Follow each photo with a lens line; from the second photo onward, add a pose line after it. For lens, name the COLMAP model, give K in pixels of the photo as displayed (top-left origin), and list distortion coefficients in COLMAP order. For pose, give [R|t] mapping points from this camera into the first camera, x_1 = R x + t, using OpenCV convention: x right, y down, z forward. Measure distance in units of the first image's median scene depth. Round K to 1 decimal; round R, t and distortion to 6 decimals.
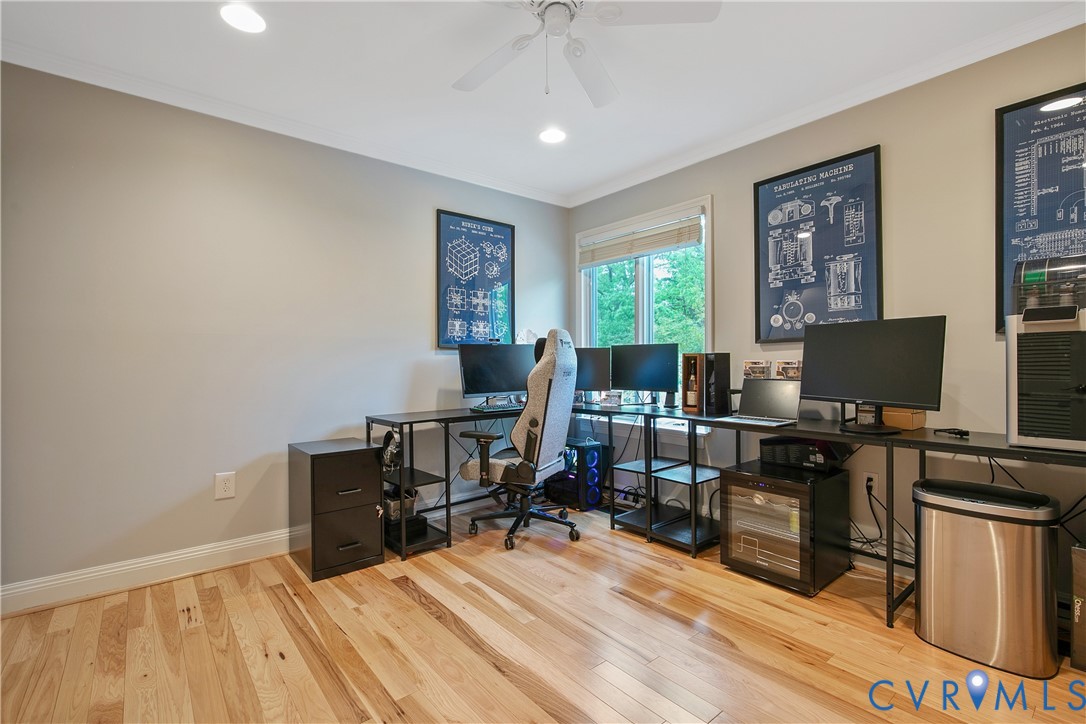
lens RADIAL K [[497.5, 0, 536.9], [0, 497.5, 367.0], [0, 0, 1]] dist [-0.000170, -0.000549]
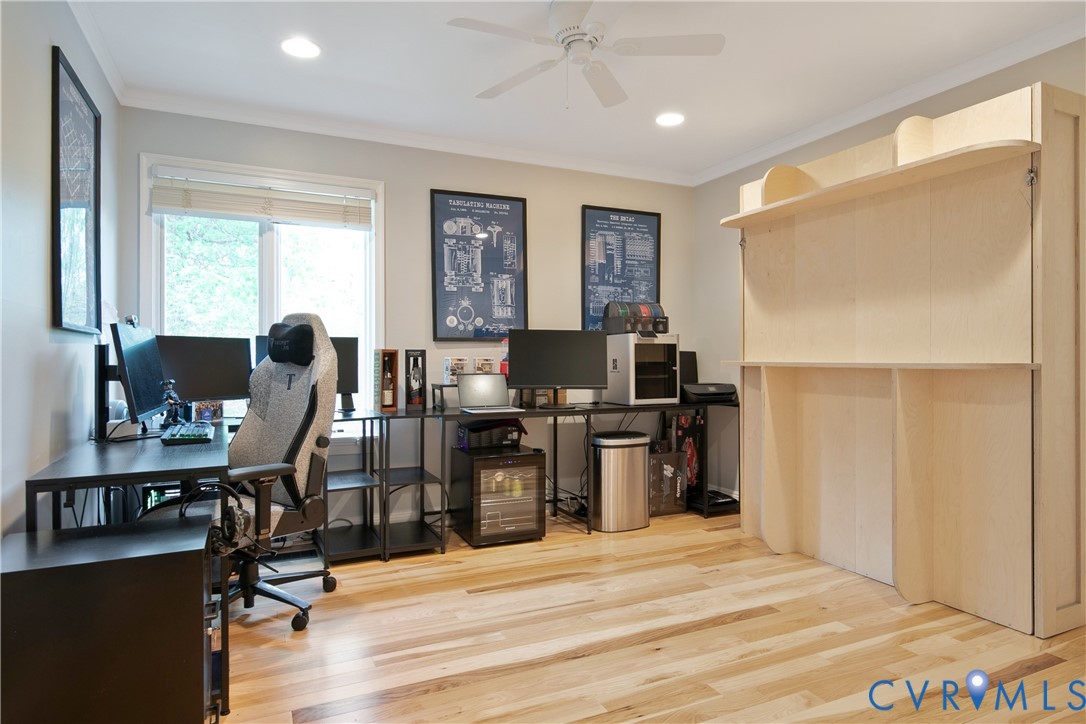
lens RADIAL K [[637.9, 0, 552.5], [0, 637.9, 360.5], [0, 0, 1]] dist [-0.005820, -0.001348]
pose [[0.229756, 0.003745, 0.973241, -0.883424], [0.009951, 0.999931, -0.006197, 0.004294], [-0.973197, 0.011109, 0.229703, 0.483380]]
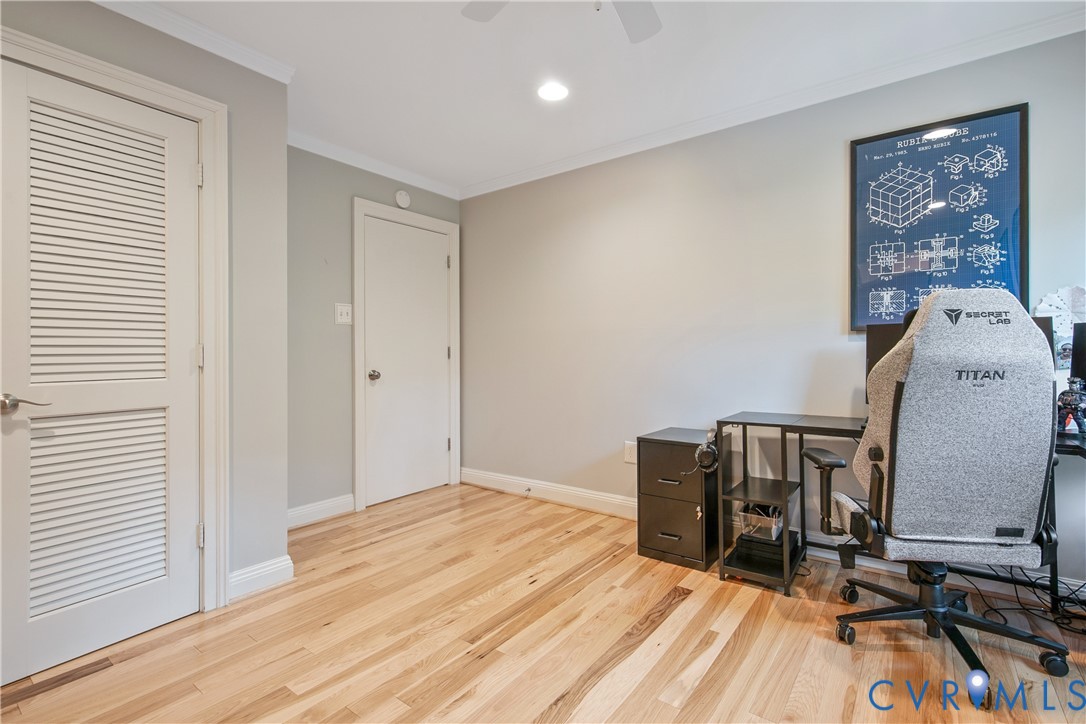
lens RADIAL K [[497.5, 0, 544.7], [0, 497.5, 351.4], [0, 0, 1]] dist [-0.000170, -0.000549]
pose [[0.238731, 0.000967, -0.971085, 0.507390], [-0.003371, 0.999994, 0.000167, -0.010230], [0.971080, 0.003233, 0.238733, 0.493378]]
